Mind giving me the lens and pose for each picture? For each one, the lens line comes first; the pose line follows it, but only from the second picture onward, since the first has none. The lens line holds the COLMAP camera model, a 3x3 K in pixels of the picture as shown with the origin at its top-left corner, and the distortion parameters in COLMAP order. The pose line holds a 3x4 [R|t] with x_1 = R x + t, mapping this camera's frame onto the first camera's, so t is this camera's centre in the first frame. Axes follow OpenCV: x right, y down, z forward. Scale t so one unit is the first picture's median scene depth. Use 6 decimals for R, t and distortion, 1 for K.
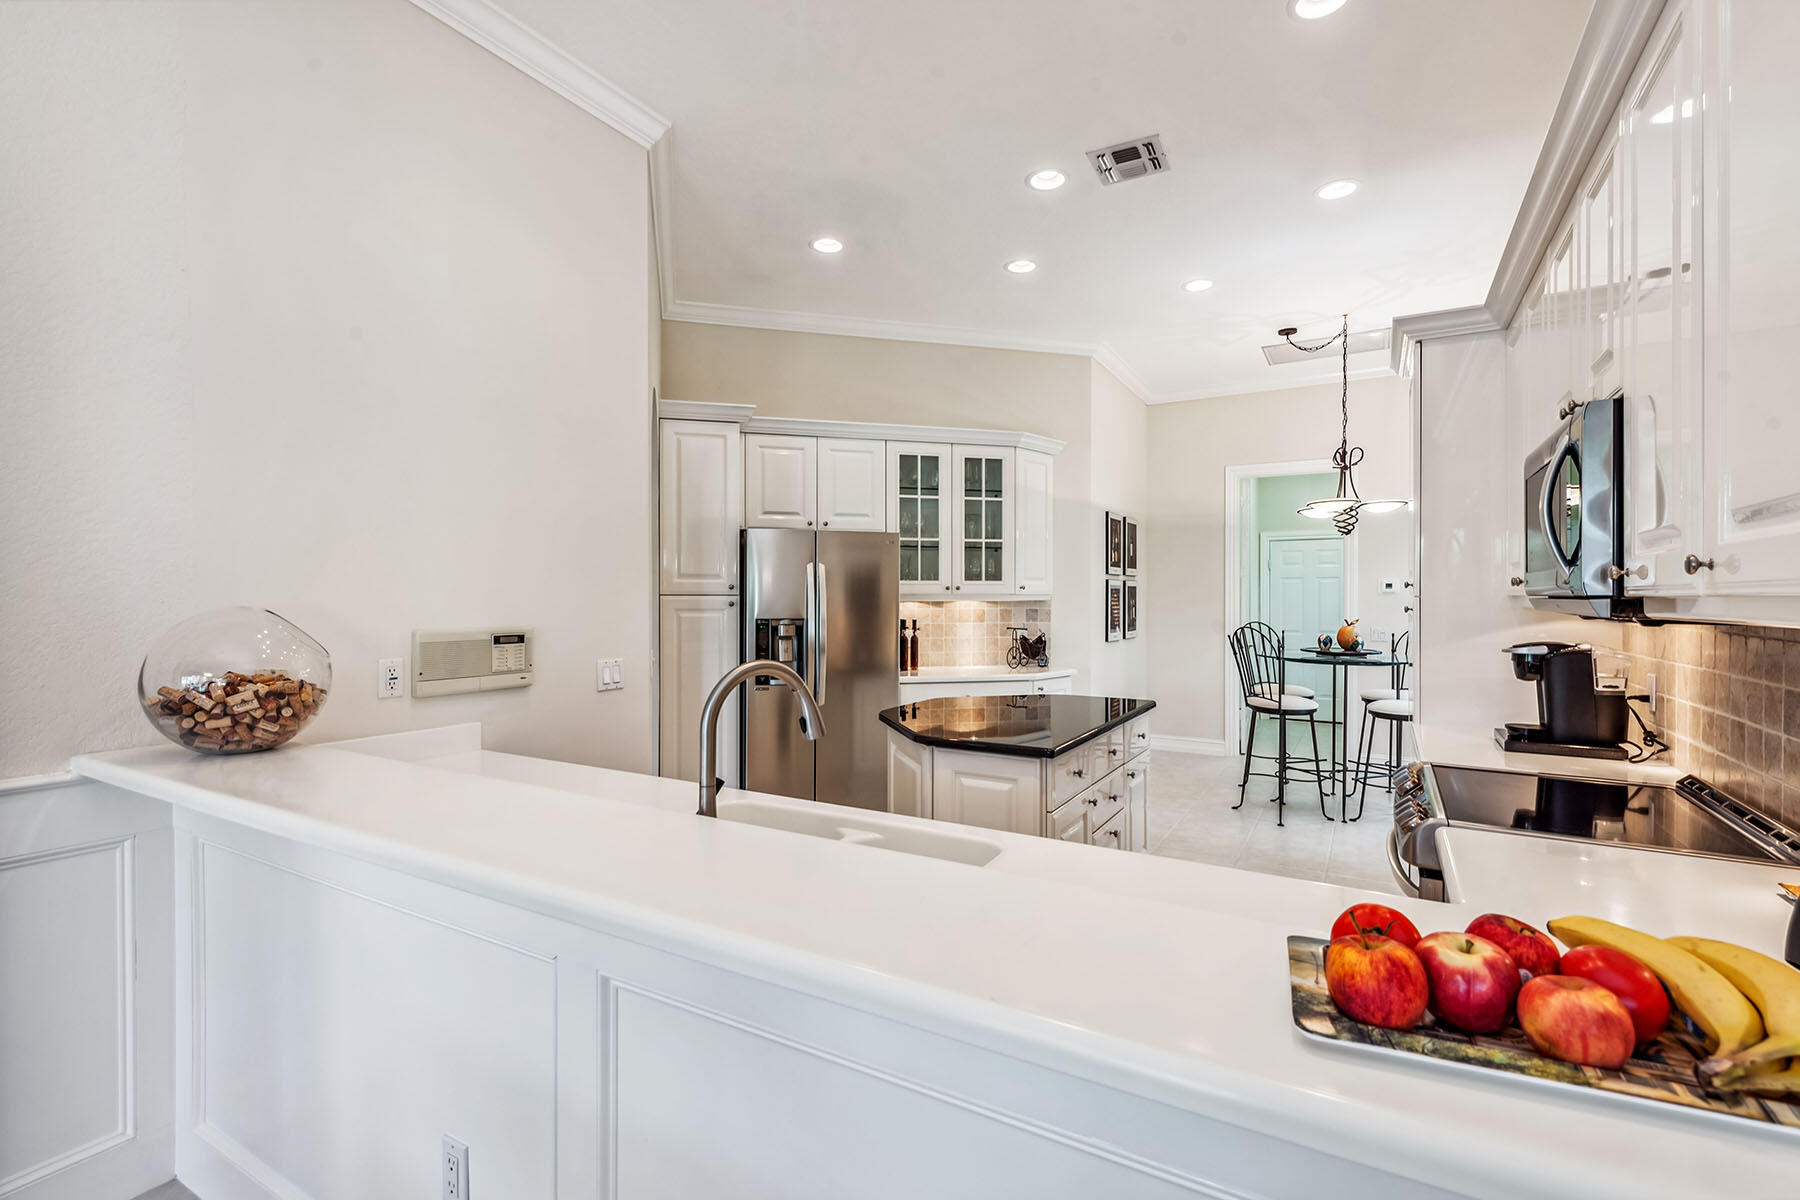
lens RADIAL K [[822.3, 0, 901.7], [0, 822.3, 596.3], [0, 0, 1]] dist [-0.000838, -0.000018]
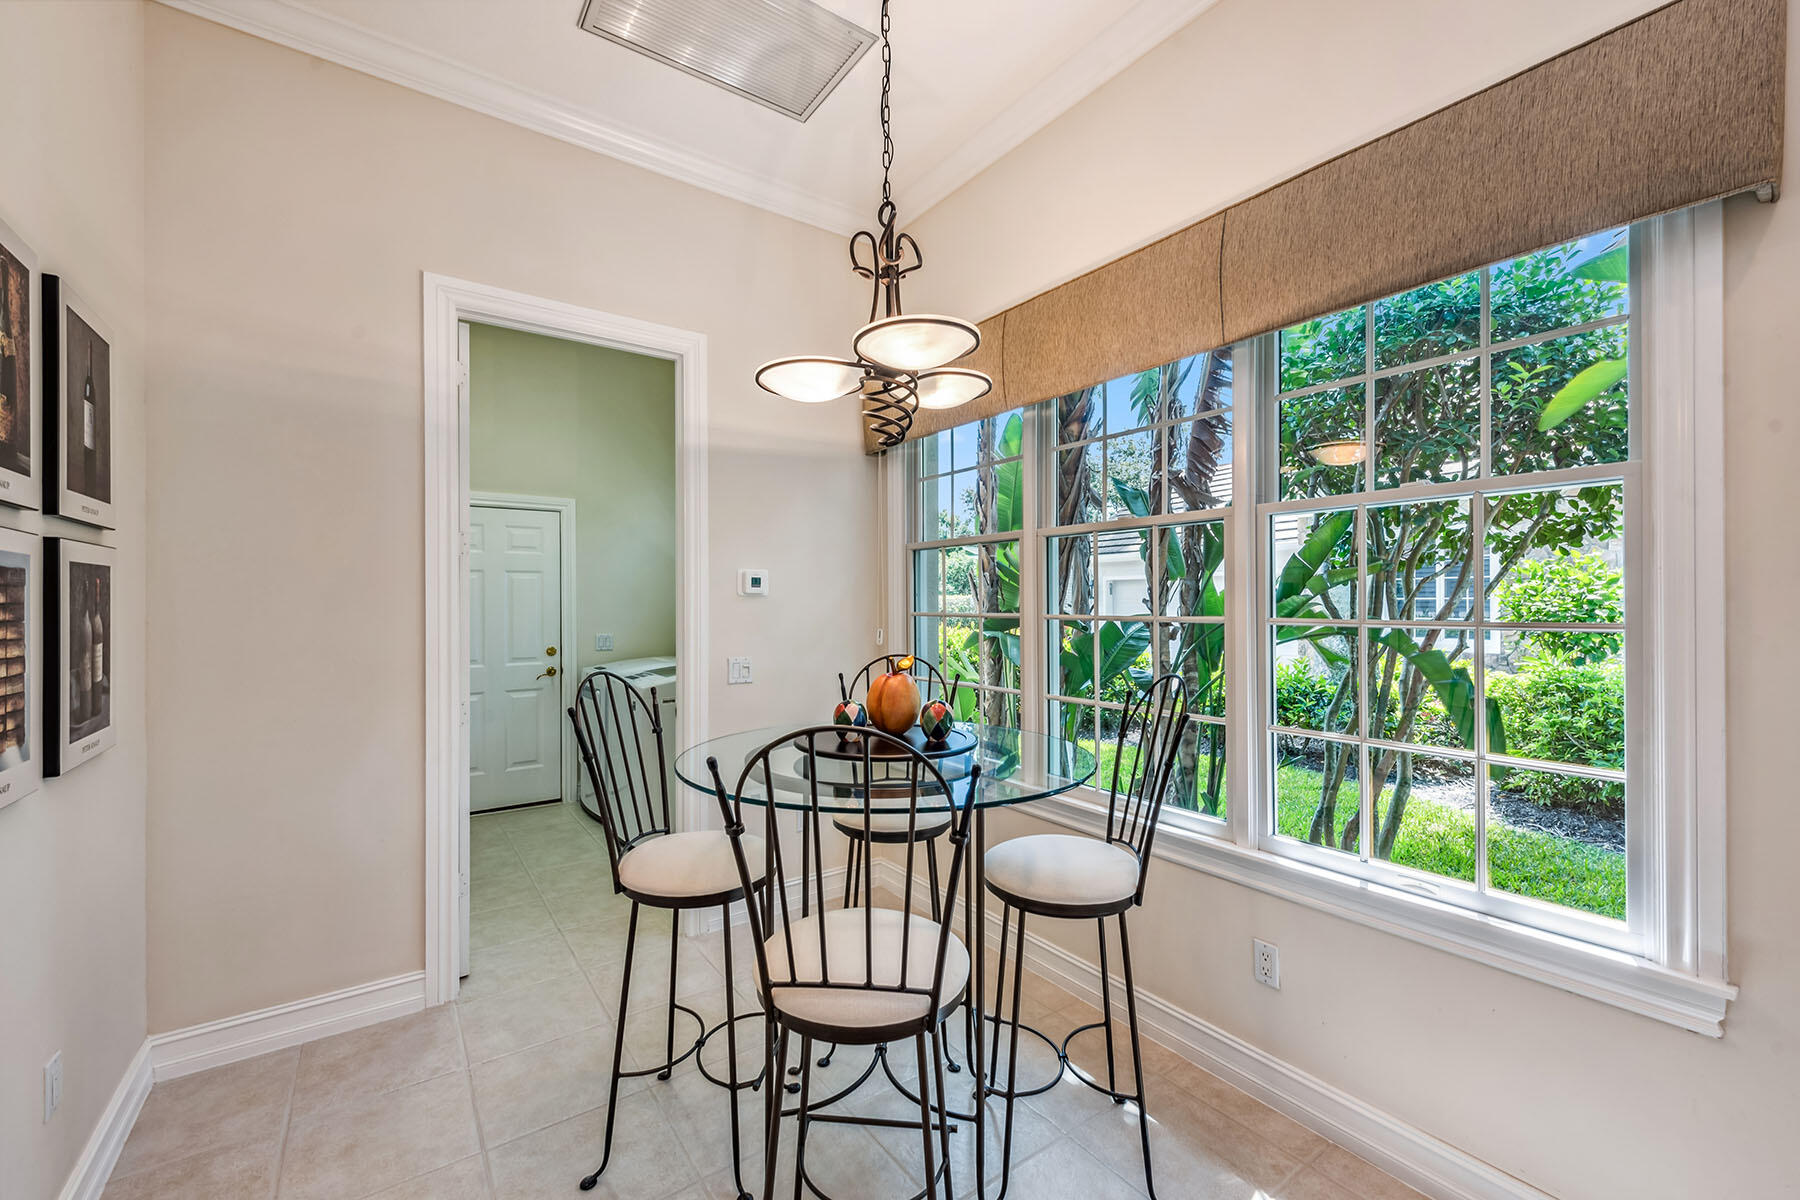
lens RADIAL K [[729.7, 0, 905.4], [0, 729.7, 601.1], [0, 0, 1]] dist [0.013385, -0.003772]
pose [[0.404682, 0.001533, 0.914456, 0.171963], [0.003808, 0.999987, -0.003361, 0.001544], [-0.914449, 0.004842, 0.404671, 0.674160]]
